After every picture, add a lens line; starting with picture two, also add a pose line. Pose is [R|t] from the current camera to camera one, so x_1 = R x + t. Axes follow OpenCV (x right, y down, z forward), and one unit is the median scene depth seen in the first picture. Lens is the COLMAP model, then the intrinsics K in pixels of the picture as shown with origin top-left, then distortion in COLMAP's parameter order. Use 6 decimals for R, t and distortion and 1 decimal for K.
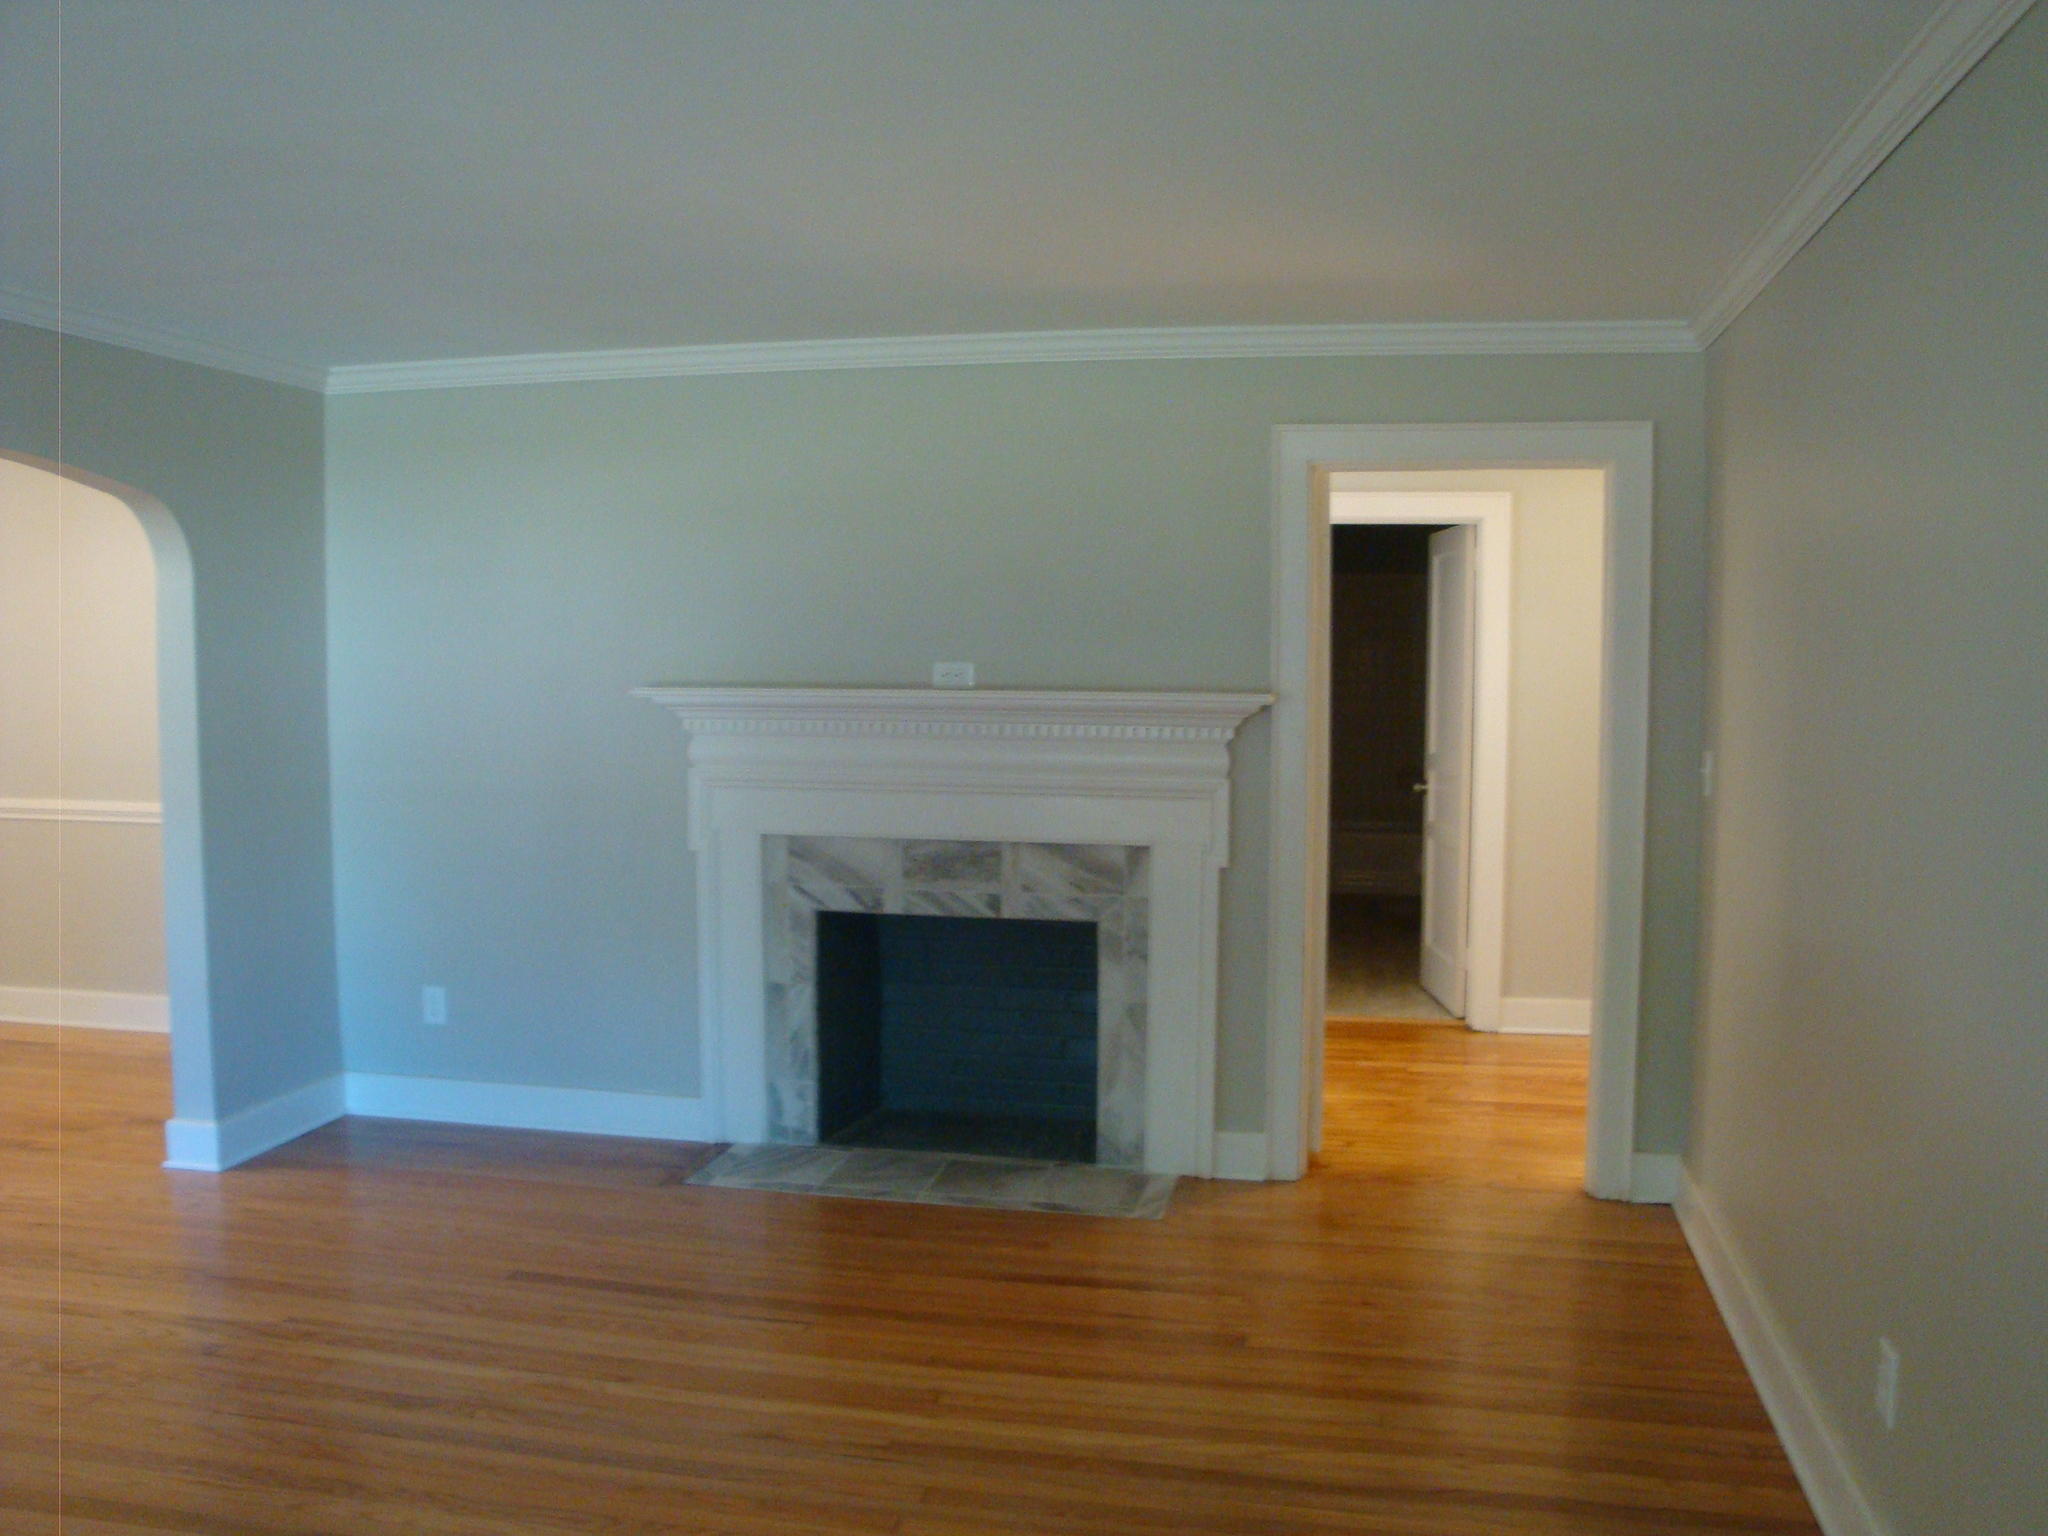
lens RADIAL K [[1697.3, 0, 1024.0], [0, 1697.3, 768.0], [0, 0, 1]] dist [-0.164461, 0.140046]
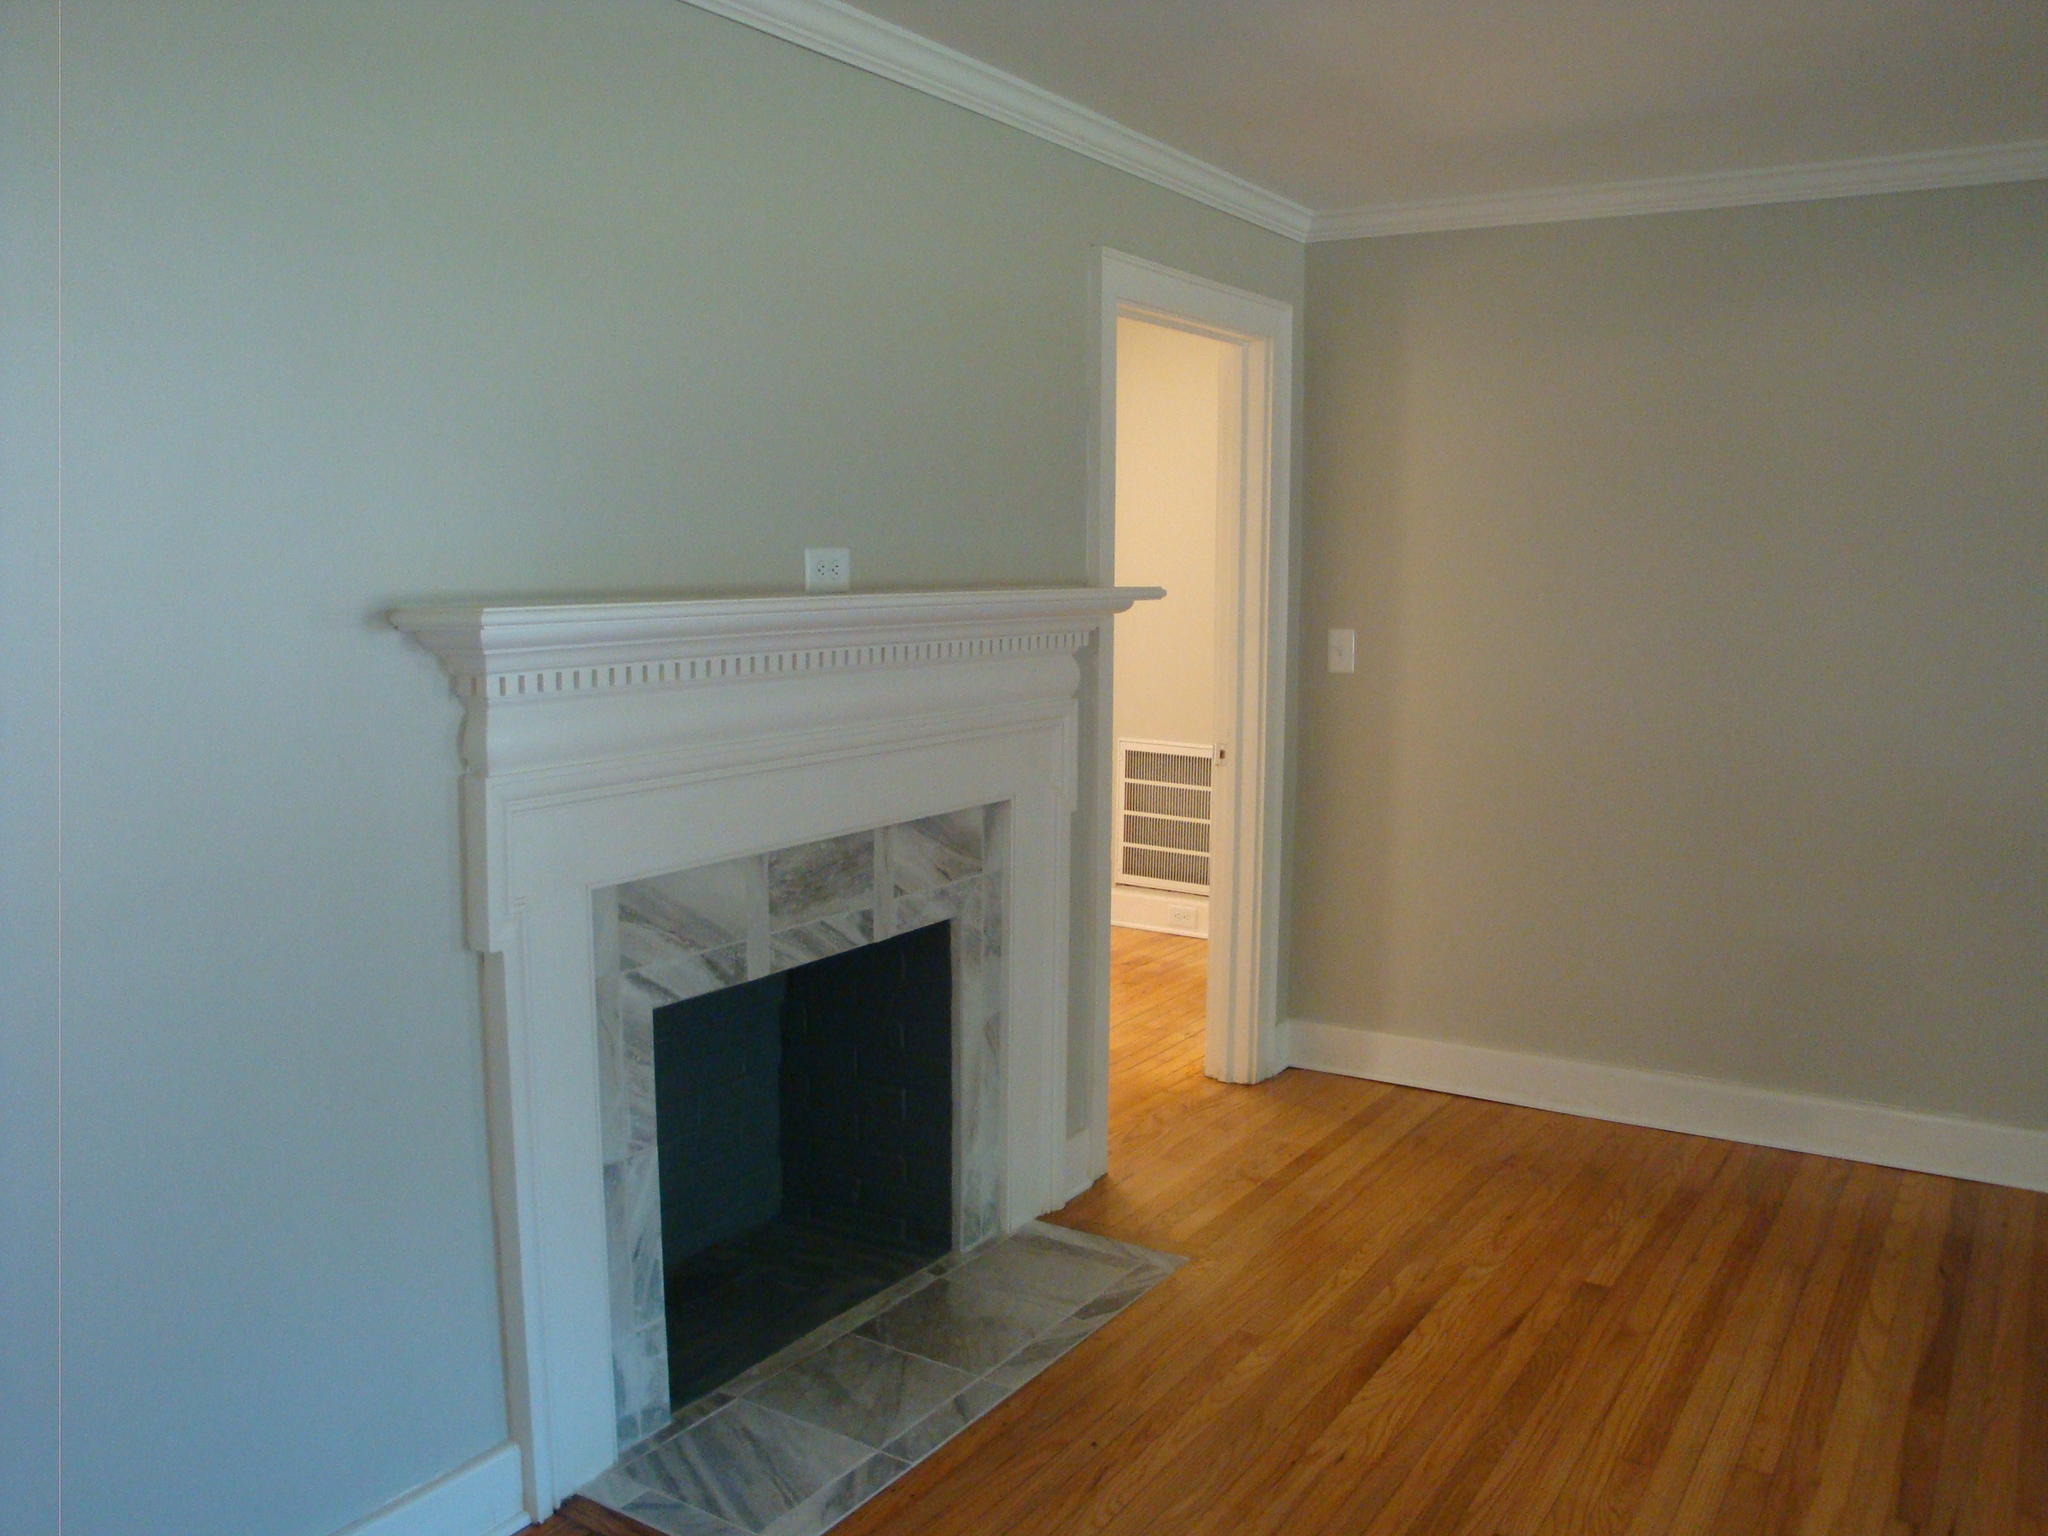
lens RADIAL K [[1697.3, 0, 1024.0], [0, 1697.3, 768.0], [0, 0, 1]] dist [-0.164461, 0.140046]
pose [[0.354771, -0.121923, 0.926969, -0.588825], [0.070001, 0.992142, 0.103704, -0.041889], [-0.932329, 0.028097, 0.360518, 0.713346]]
